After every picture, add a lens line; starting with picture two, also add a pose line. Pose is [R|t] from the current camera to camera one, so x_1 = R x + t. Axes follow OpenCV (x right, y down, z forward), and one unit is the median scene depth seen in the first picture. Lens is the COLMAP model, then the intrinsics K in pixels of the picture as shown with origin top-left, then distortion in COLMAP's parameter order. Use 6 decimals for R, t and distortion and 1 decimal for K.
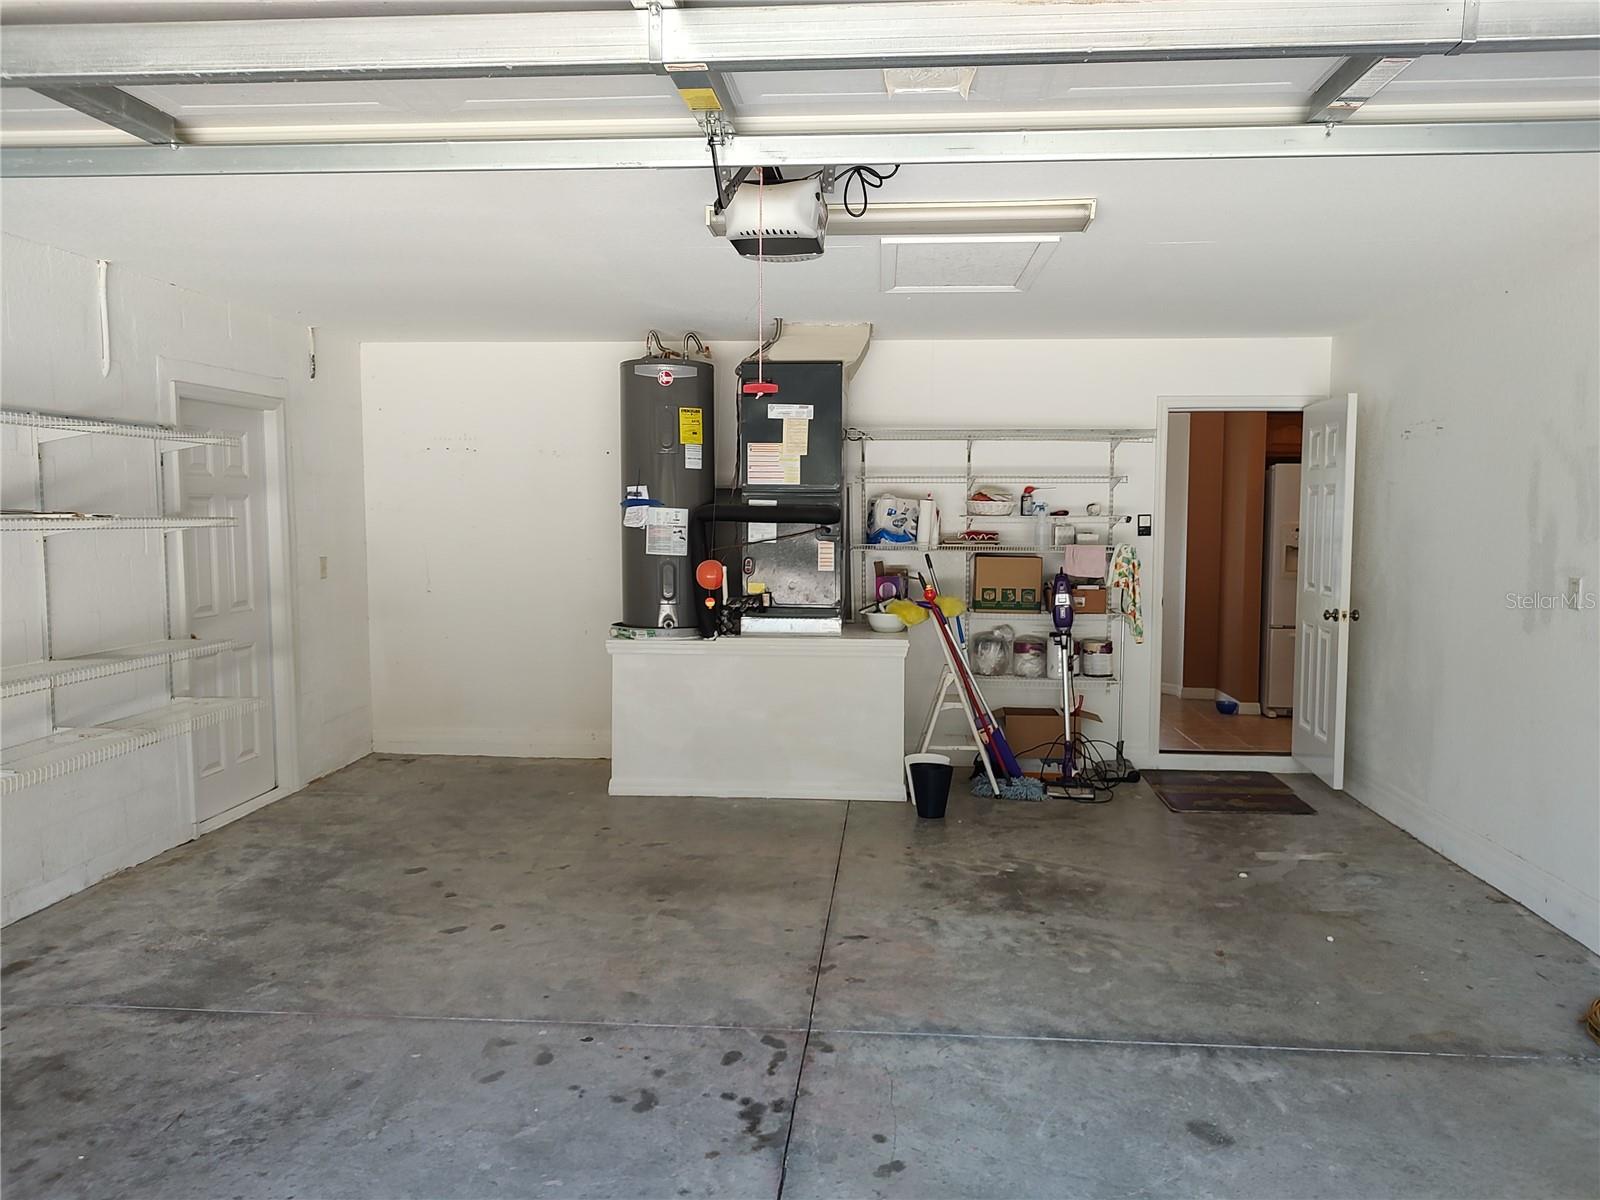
lens RADIAL K [[1150.8, 0, 812.1], [0, 1150.8, 599.3], [0, 0, 1]] dist [0.034891, -0.037058]
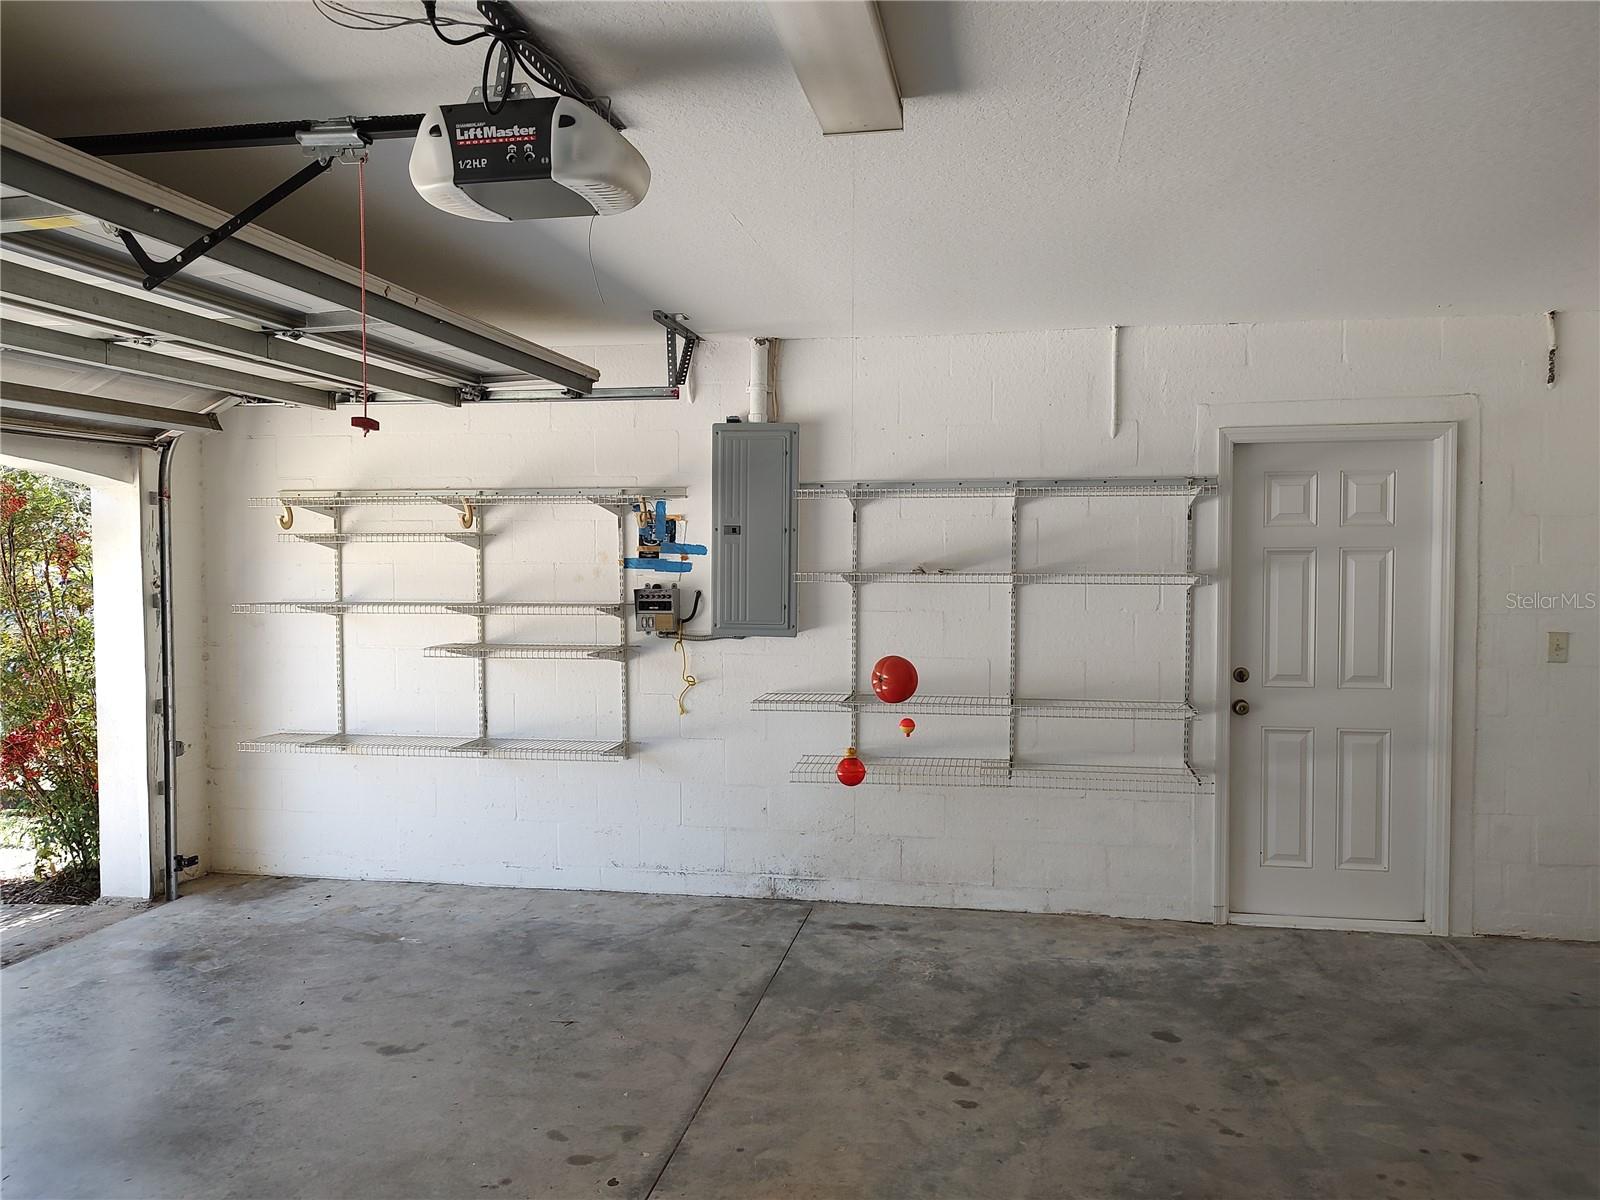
lens RADIAL K [[1150.8, 0, 813.0], [0, 1150.8, 605.0], [0, 0, 1]] dist [0.034891, -0.037058]
pose [[-0.103849, 0.043850, -0.993626, 0.460384], [-0.076474, 0.995718, 0.051935, -0.077877], [0.991649, 0.081380, -0.100051, 0.869980]]
